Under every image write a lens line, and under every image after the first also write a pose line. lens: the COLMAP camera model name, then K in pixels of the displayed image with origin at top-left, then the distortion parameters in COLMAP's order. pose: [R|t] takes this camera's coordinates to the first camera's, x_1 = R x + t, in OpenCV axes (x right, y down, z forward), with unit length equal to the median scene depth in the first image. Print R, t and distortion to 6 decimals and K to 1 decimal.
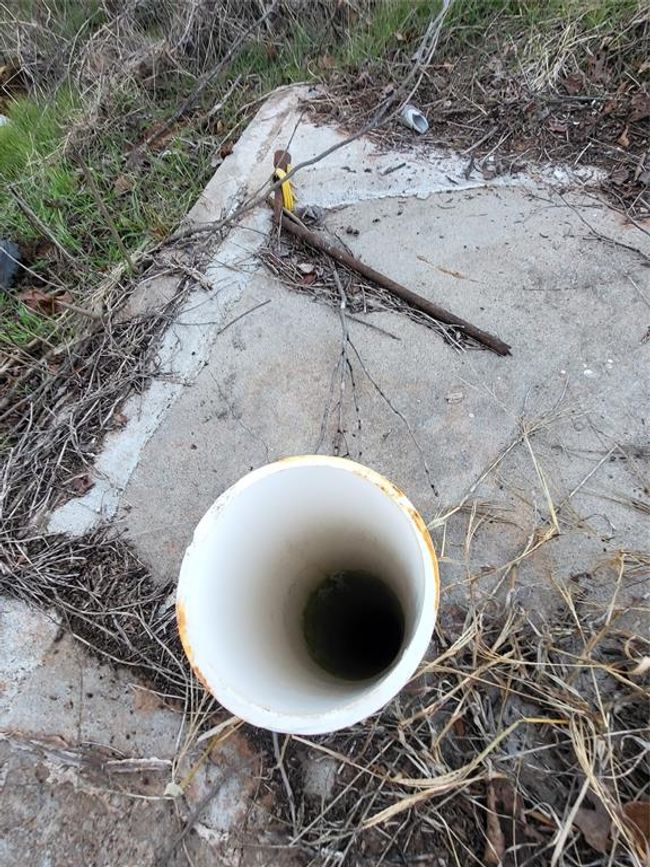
lens RADIAL K [[407.4, 0, 325.0], [0, 407.4, 433.5], [0, 0, 1]] dist [0.001553, -0.000838]
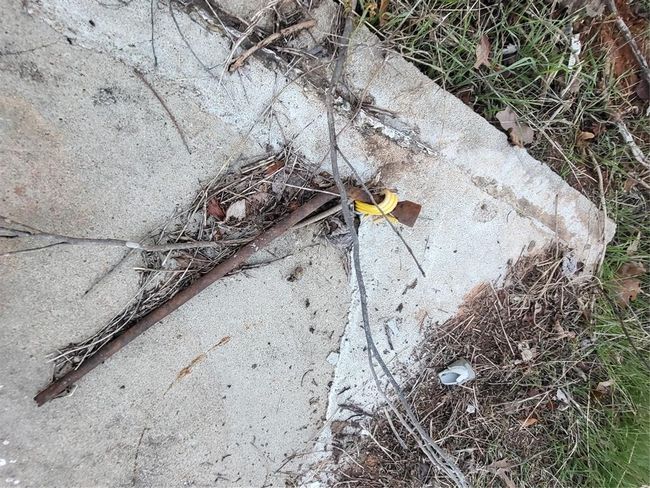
lens RADIAL K [[305.5, 0, 325.0], [0, 305.5, 244.0], [0, 0, 1]] dist [0.001553, -0.000838]
pose [[-0.220398, 0.937776, 0.268331, -0.170657], [-0.941670, -0.276293, 0.192147, -0.665493], [0.254329, -0.210331, 0.943969, 0.458238]]
